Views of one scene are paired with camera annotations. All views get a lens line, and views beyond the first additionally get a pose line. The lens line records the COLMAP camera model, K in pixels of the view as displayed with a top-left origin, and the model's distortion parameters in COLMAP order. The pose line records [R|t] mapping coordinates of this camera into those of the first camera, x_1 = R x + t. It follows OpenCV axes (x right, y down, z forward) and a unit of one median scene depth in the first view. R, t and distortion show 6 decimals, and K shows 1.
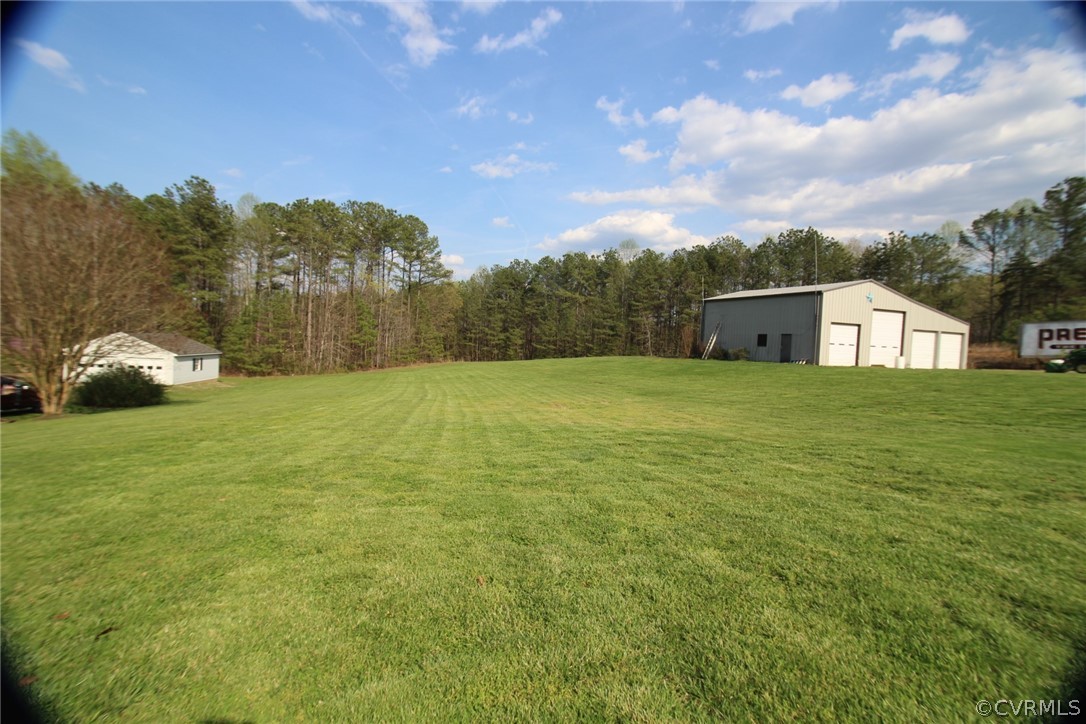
lens RADIAL K [[524.3, 0, 568.7], [0, 524.3, 358.5], [0, 0, 1]] dist [0.038915, -0.000452]
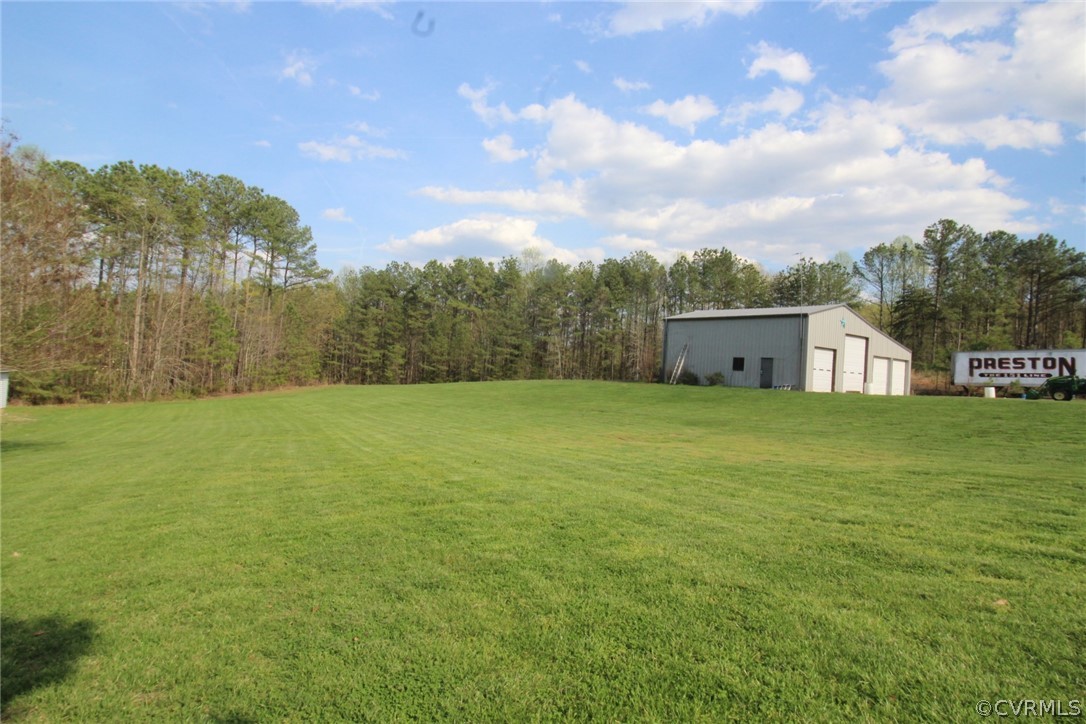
lens RADIAL K [[597.6, 0, 547.3], [0, 597.6, 361.2], [0, 0, 1]] dist [0.042061, -0.001194]
pose [[0.964299, 0.016726, 0.264288, -0.141648], [-0.007440, 0.999321, -0.036097, 0.000806], [-0.264712, 0.032842, 0.963768, 0.039009]]
